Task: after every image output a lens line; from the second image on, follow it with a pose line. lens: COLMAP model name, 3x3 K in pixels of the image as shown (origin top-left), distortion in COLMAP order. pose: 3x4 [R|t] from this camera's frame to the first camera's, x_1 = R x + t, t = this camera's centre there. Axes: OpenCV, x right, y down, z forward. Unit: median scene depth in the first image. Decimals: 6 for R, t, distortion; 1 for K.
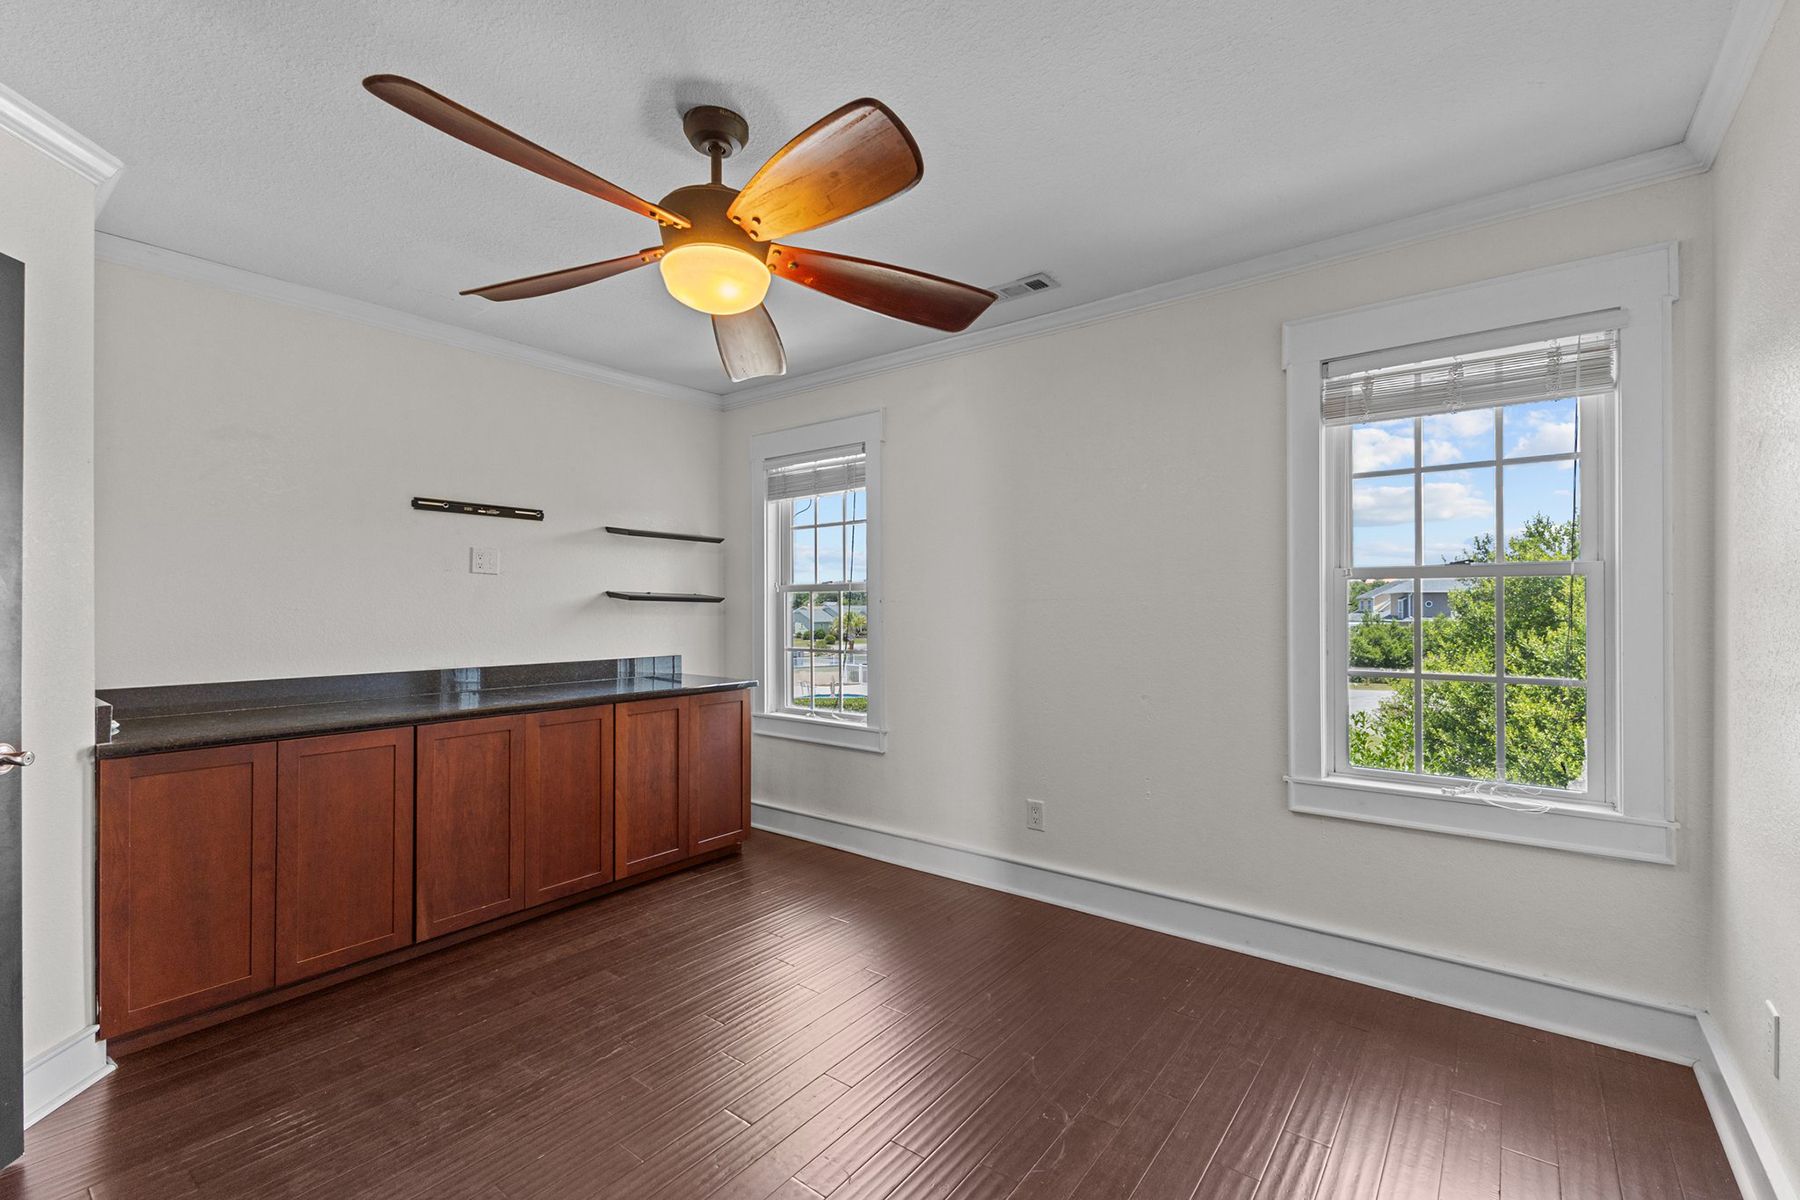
lens RADIAL K [[780.0, 0, 899.6], [0, 780.0, 601.8], [0, 0, 1]] dist [0.004097, 0.000527]
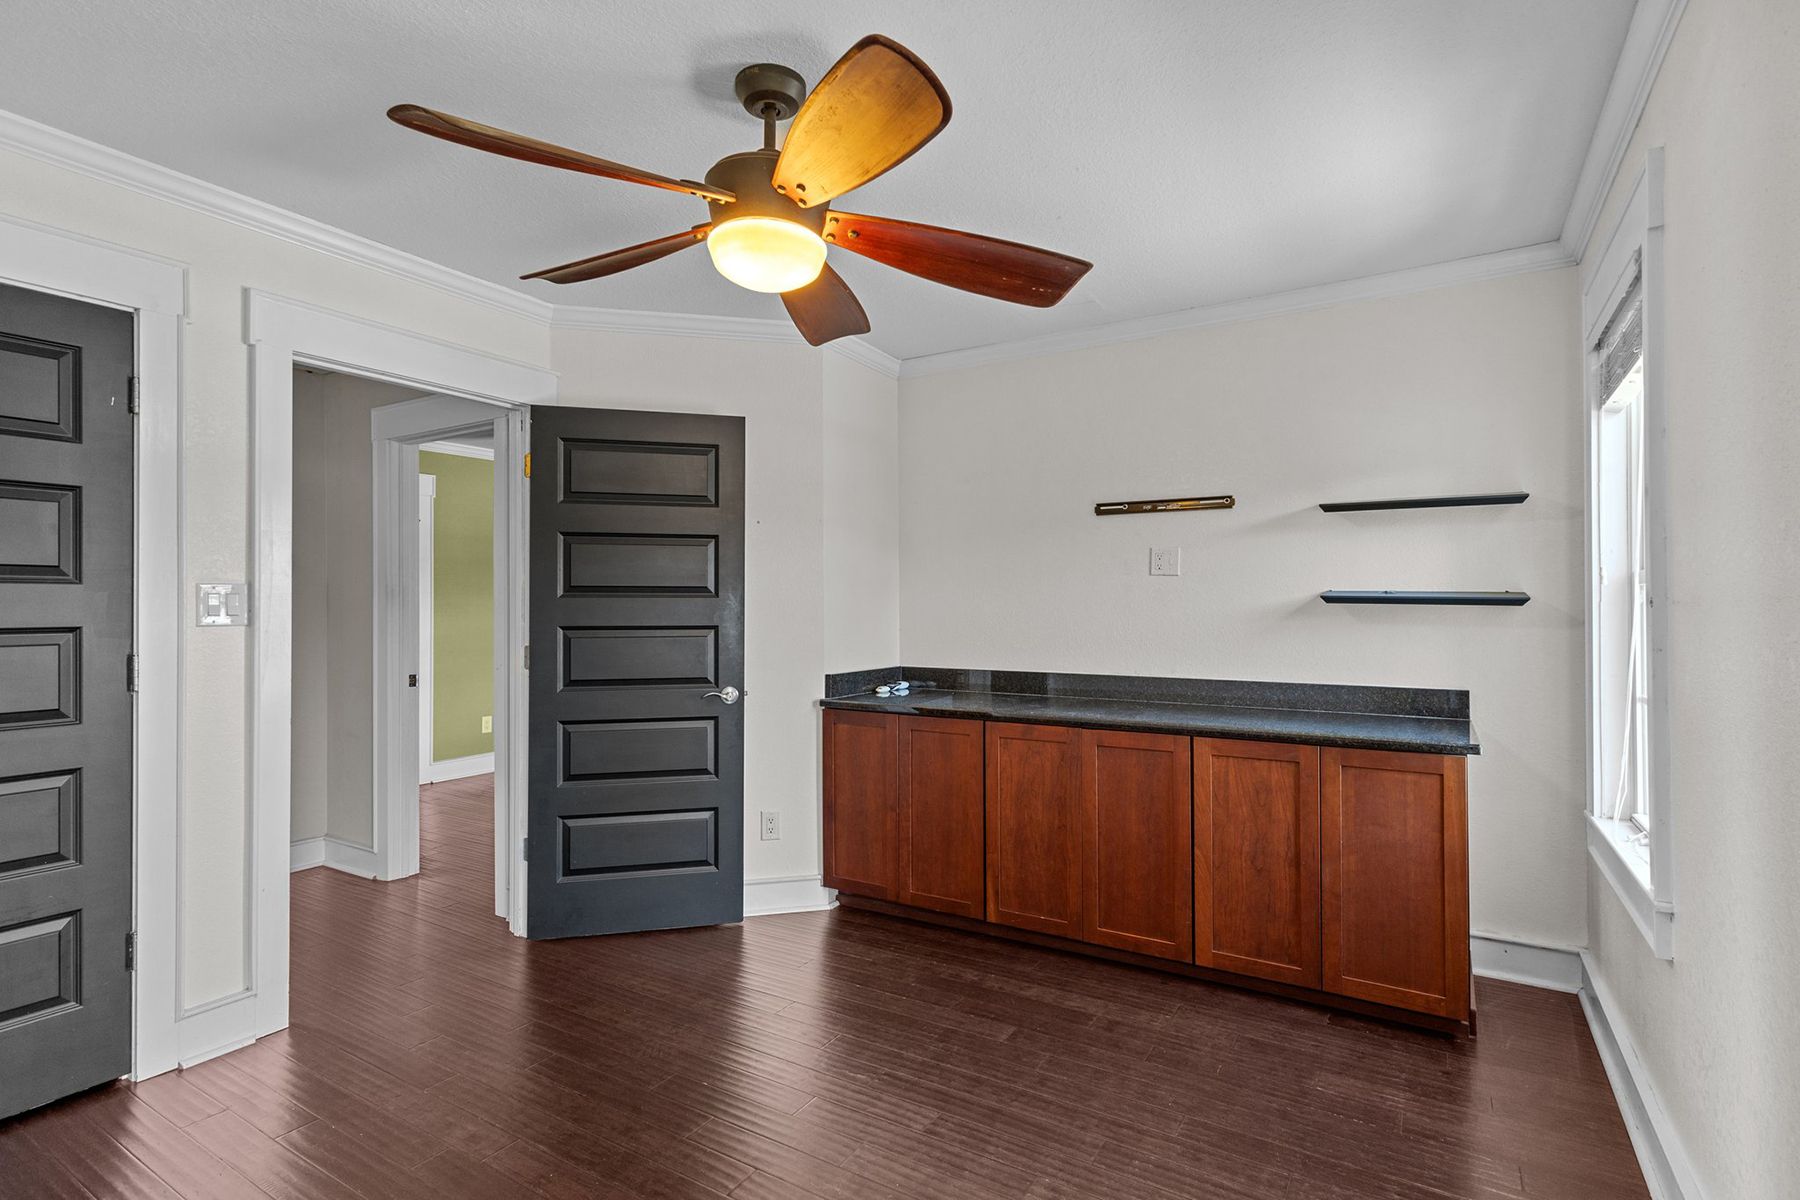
lens RADIAL K [[867.9, 0, 900.6], [0, 867.9, 604.1], [0, 0, 1]] dist [0.015250, -0.005483]
pose [[0.110458, -0.006400, -0.993860, 0.467006], [0.003956, 0.999974, -0.006000, 0.002113], [0.993873, -0.003269, 0.110480, 0.613070]]
